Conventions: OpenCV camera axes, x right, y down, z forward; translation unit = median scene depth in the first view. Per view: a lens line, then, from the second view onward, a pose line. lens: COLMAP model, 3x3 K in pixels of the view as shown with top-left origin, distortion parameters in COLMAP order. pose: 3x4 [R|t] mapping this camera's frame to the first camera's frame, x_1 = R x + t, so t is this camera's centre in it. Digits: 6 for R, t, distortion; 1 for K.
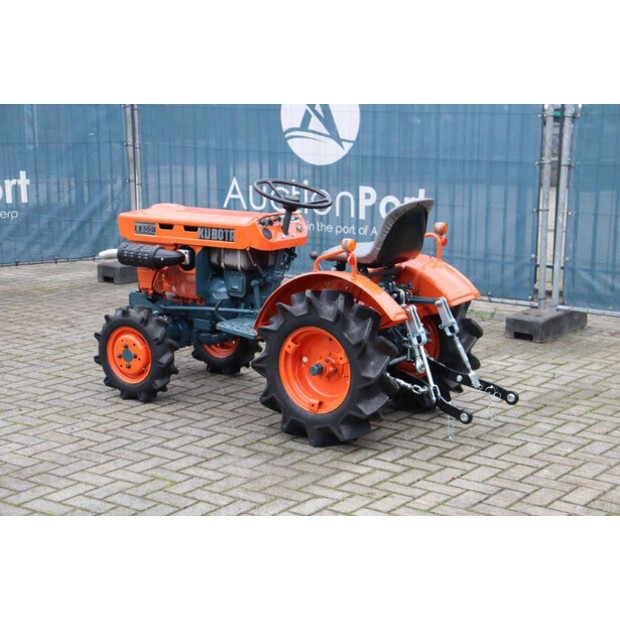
lens RADIAL K [[1215.9, 0, 308.7], [0, 1215.9, 305.0], [0, 0, 1]] dist [0.273945, 0.000000]
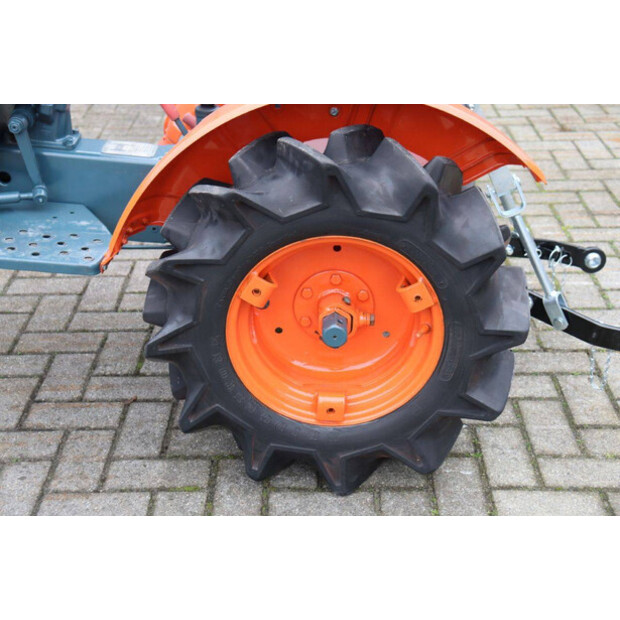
lens RADIAL K [[1001.9, 0, 307.6], [0, 1001.9, 305.5], [0, 0, 1]] dist [0.147191, 0.000000]
pose [[0.808810, -0.281148, 0.516510, -0.157588], [0.119239, 0.938473, 0.324114, -0.059490], [-0.575855, -0.200559, 0.792570, 0.677355]]
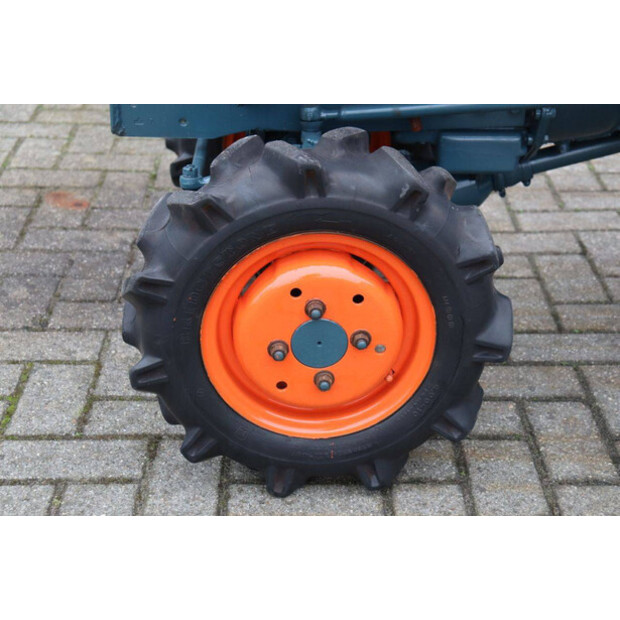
lens RADIAL K [[1228.6, 0, 312.4], [0, 1228.6, 309.8], [0, 0, 1]] dist [0.211447, 0.000000]
pose [[0.796194, -0.268361, 0.542270, -0.292092], [0.104663, 0.943831, 0.313414, -0.044149], [-0.595920, -0.192783, 0.779560, 0.842419]]
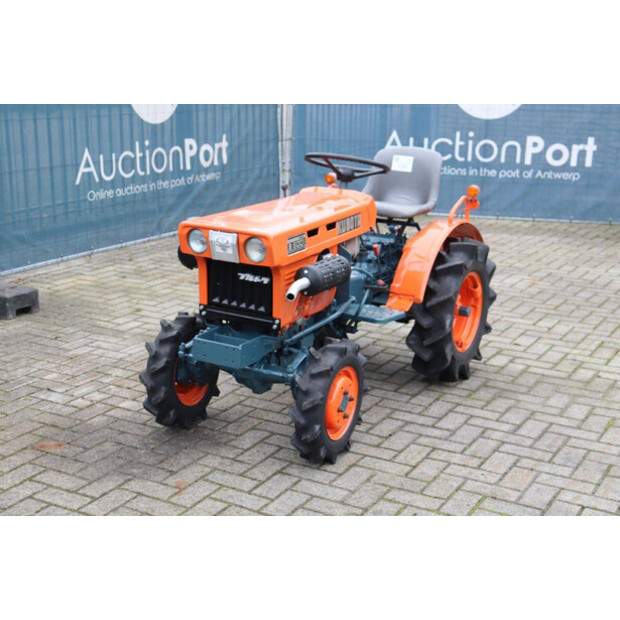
lens RADIAL K [[1002.0, 0, 313.1], [0, 1002.0, 299.0], [0, 0, 1]] dist [0.127905, 0.000000]
pose [[-0.124977, -0.252503, 0.959491, -0.767194], [0.159076, 0.949462, 0.270584, -0.204221], [-0.979324, 0.186449, -0.078494, 1.099199]]
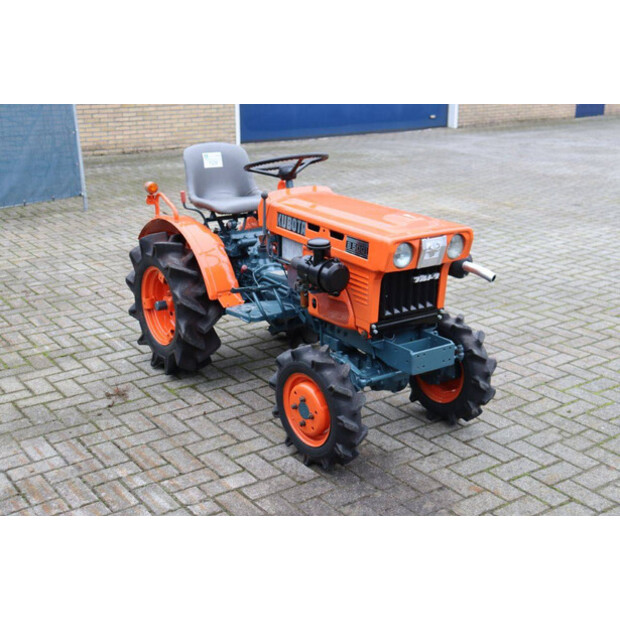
lens RADIAL K [[806.8, 0, 311.9], [0, 806.8, 294.7], [0, 0, 1]] dist [0.030672, 0.000000]
pose [[-0.951041, -0.100257, 0.292352, -0.222927], [0.045681, 0.889936, 0.453792, -0.281052], [-0.305670, 0.444930, -0.841786, 1.555573]]
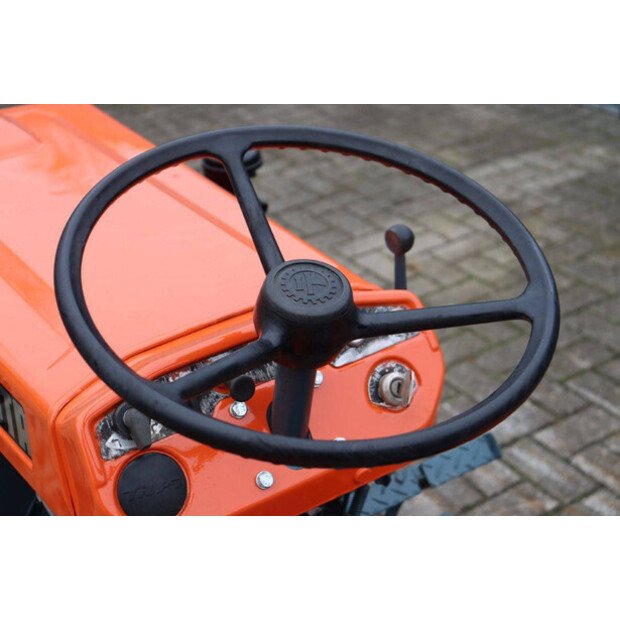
lens RADIAL K [[1035.0, 0, 309.6], [0, 1035.0, 310.7], [0, 0, 1]] dist [0.179464, 0.000000]
pose [[0.940482, 0.129543, -0.314186, 0.030777], [-0.019548, 0.943589, 0.330541, -0.129093], [0.339282, -0.304726, 0.889960, 0.873809]]
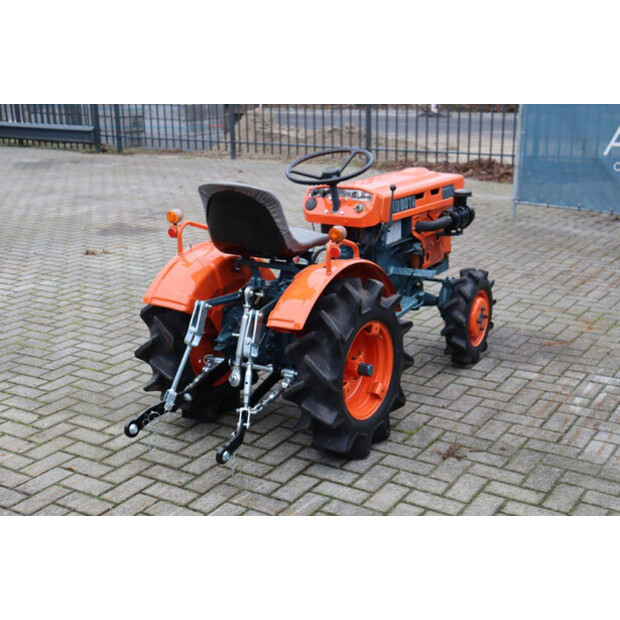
lens RADIAL K [[887.4, 0, 310.1], [0, 887.4, 308.1], [0, 0, 1]] dist [0.095716, 0.000000]
pose [[0.065513, 0.267126, -0.961432, 0.645691], [-0.162972, 0.953429, 0.253797, -0.155070], [0.984453, 0.140060, 0.105996, 0.925573]]
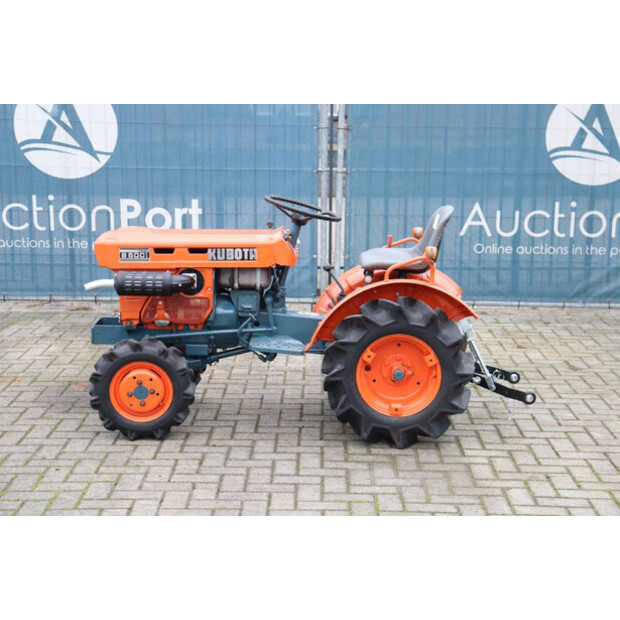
lens RADIAL K [[1184.3, 0, 307.5], [0, 1184.3, 310.3], [0, 0, 1]] dist [0.278847, 0.000000]
pose [[0.811733, -0.102371, 0.574987, -0.580603], [0.099187, 0.994380, 0.037013, -0.043132], [-0.575544, 0.026987, 0.817325, 0.195591]]
